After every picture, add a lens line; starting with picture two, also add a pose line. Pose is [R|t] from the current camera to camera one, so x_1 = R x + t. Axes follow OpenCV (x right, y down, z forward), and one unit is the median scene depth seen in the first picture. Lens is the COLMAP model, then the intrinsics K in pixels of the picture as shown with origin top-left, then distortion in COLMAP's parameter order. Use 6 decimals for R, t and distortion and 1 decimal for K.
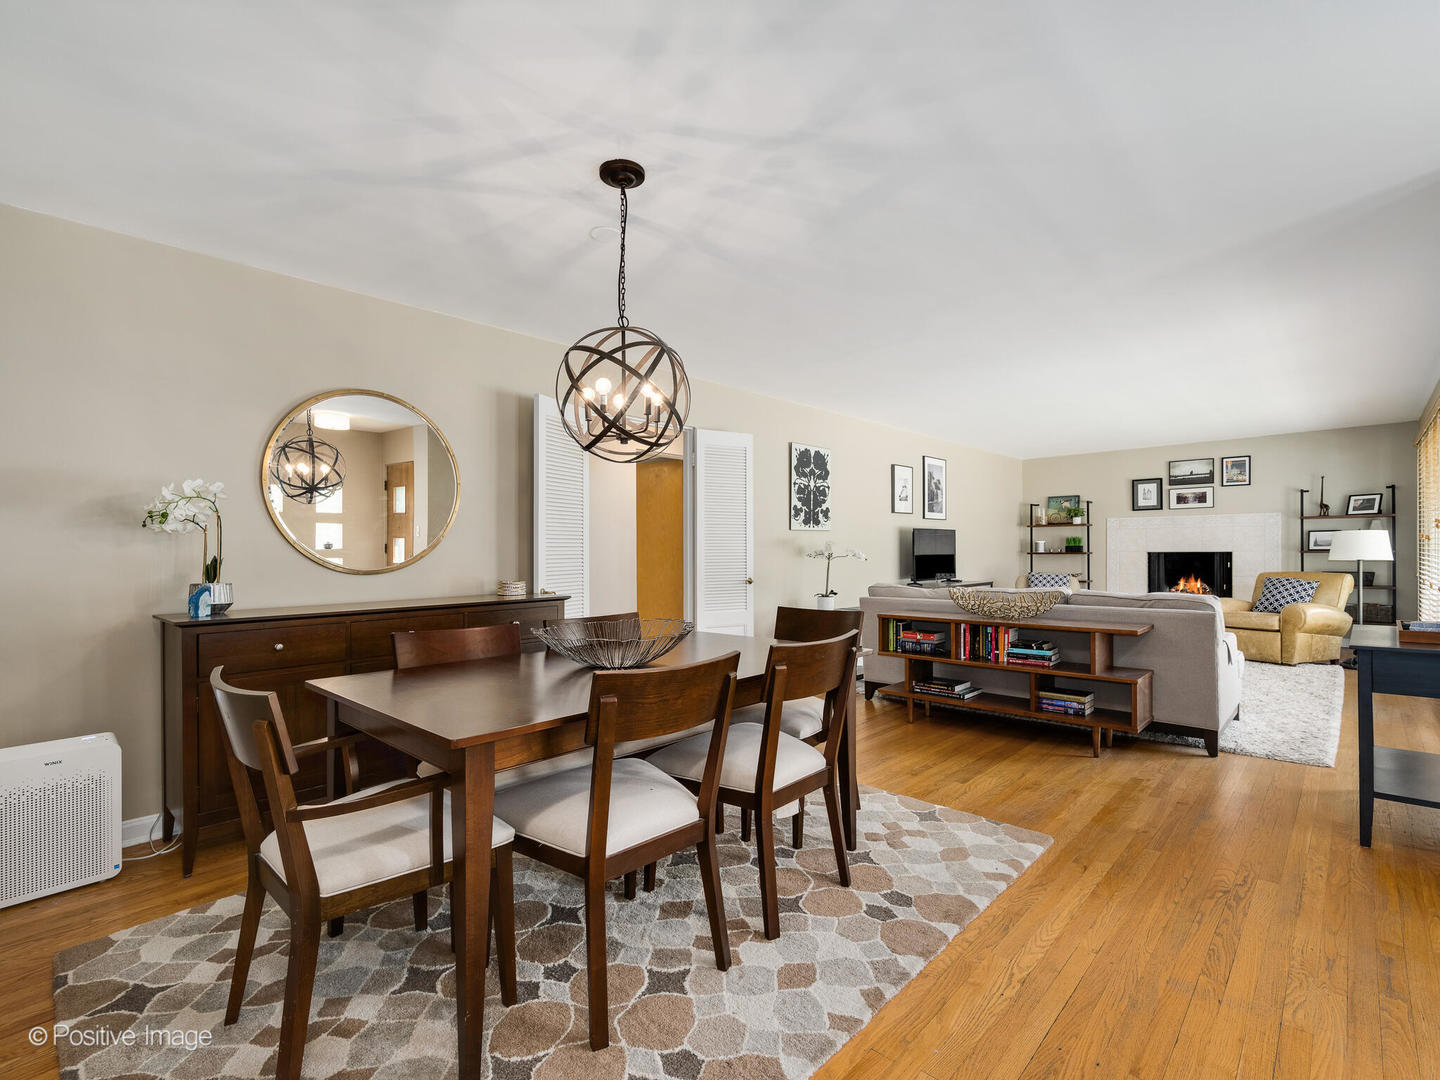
lens RADIAL K [[685.9, 0, 720.3], [0, 685.9, 547.7], [0, 0, 1]] dist [0.003369, -0.000792]
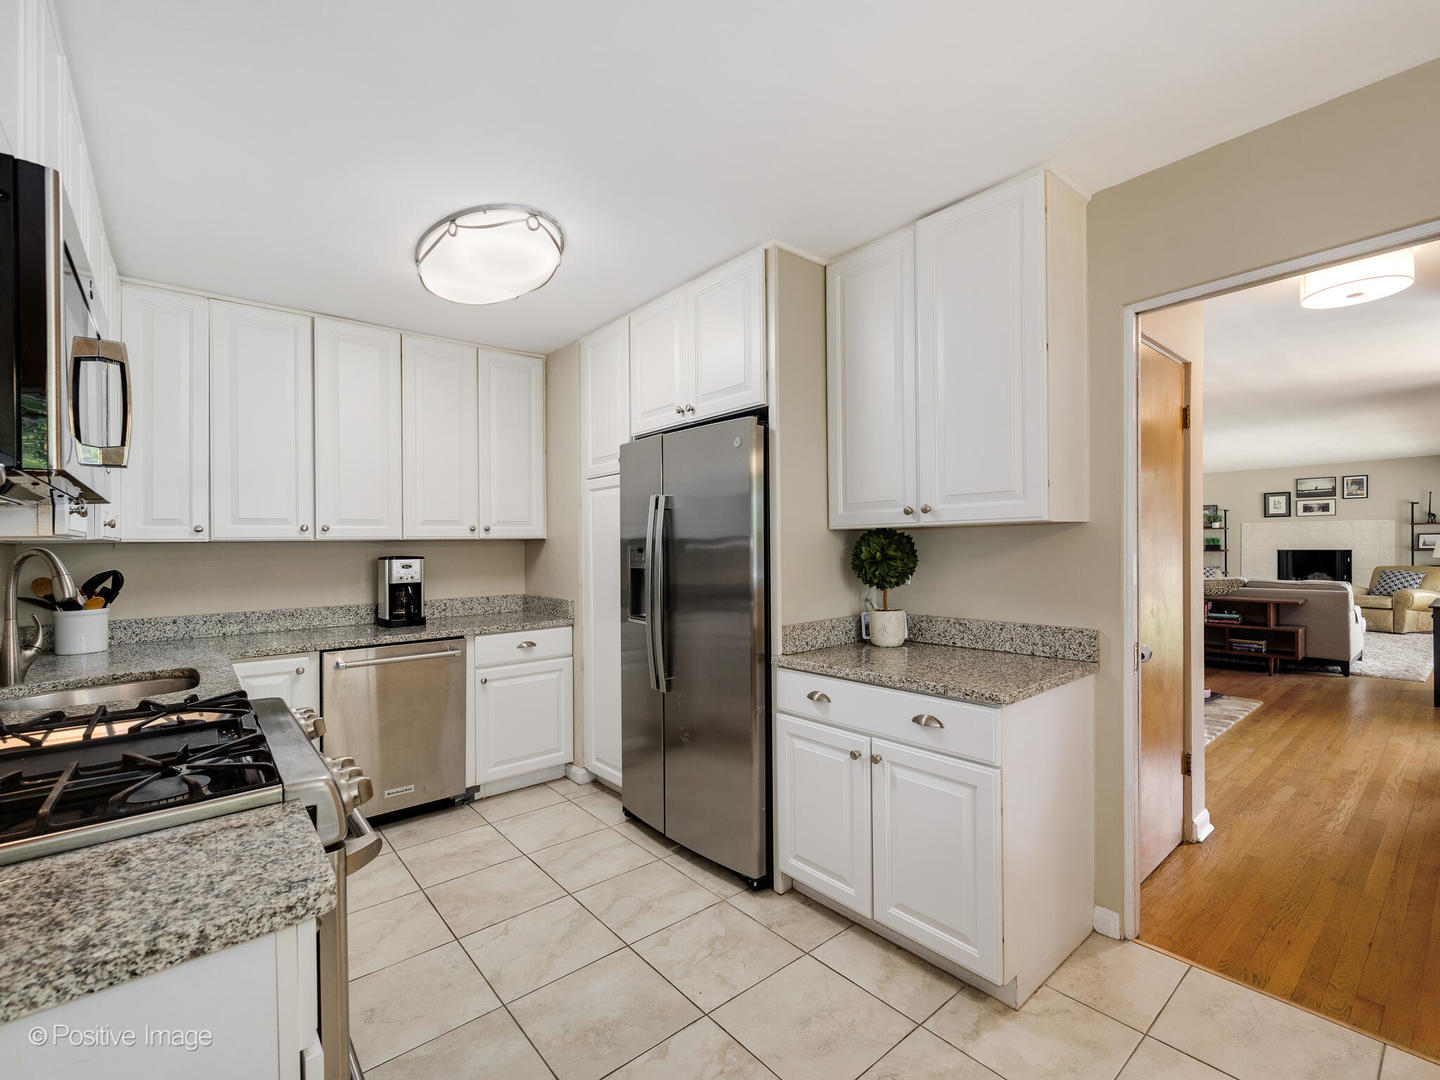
lens RADIAL K [[644.9, 0, 719.9], [0, 644.9, 545.0], [0, 0, 1]] dist [0.002366, -0.000391]
pose [[0.992168, -0.004008, -0.124844, -0.299302], [0.005087, 0.999952, 0.008322, -0.020705], [0.124804, -0.008892, 0.992142, -0.375078]]
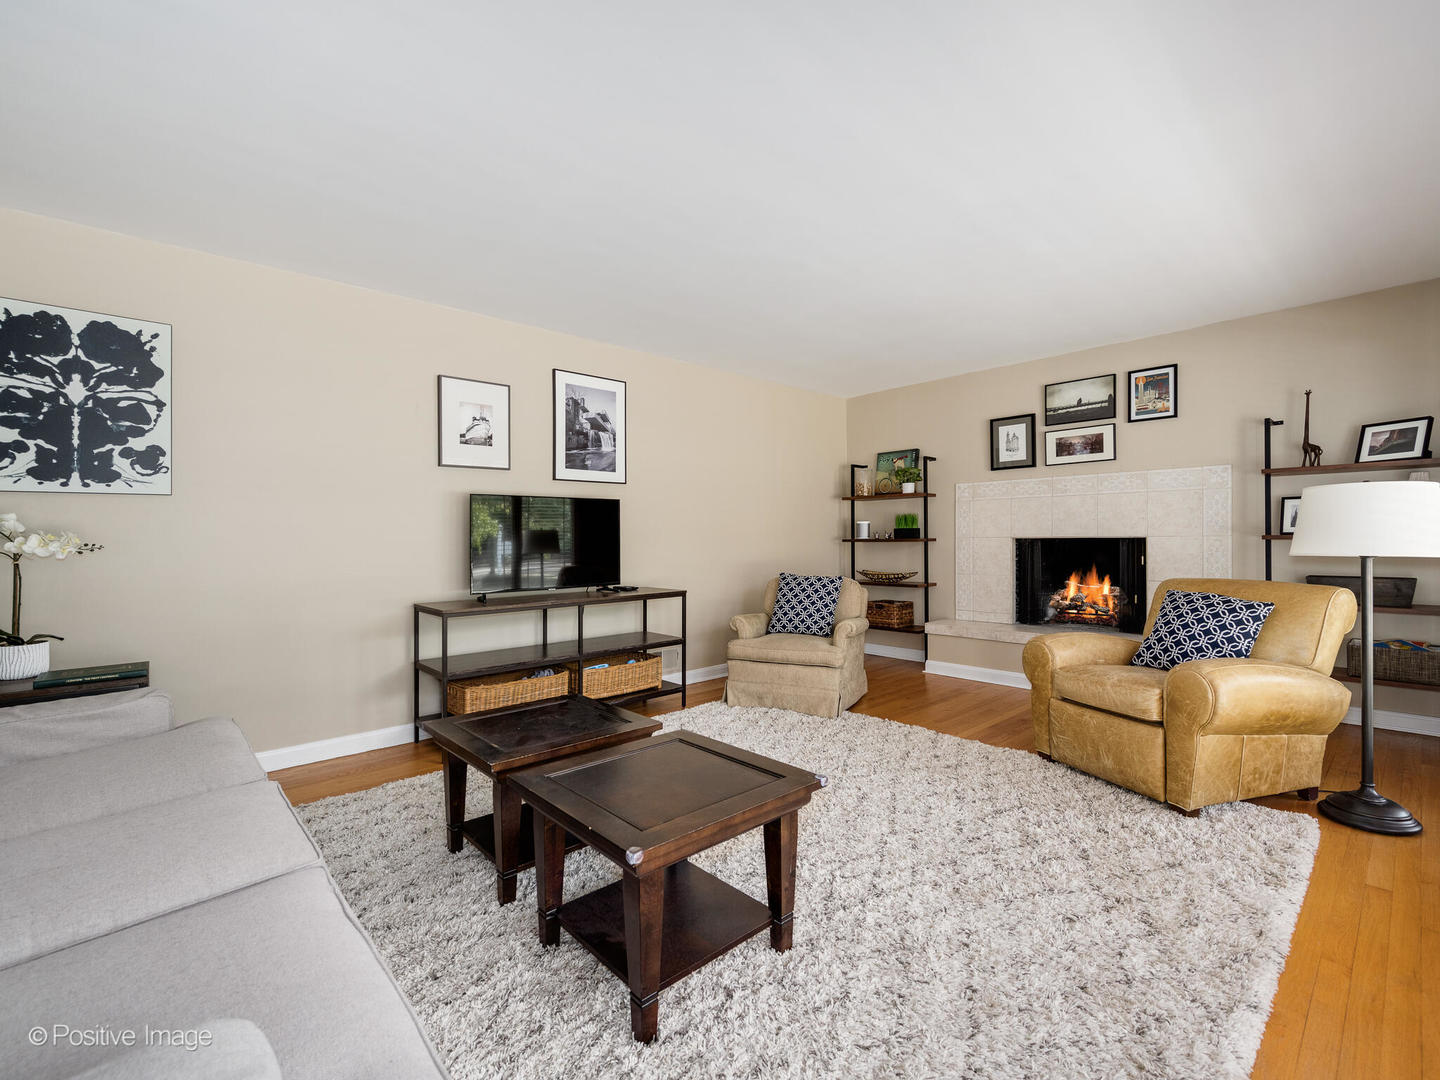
lens RADIAL K [[644.9, 0, 714.6], [0, 644.9, 537.1], [0, 0, 1]] dist [0.002366, -0.000391]
pose [[0.996531, -0.002044, -0.083202, 0.473157], [0.002361, 0.999990, 0.003715, 0.003085], [0.083193, -0.003899, 0.996526, 0.479847]]
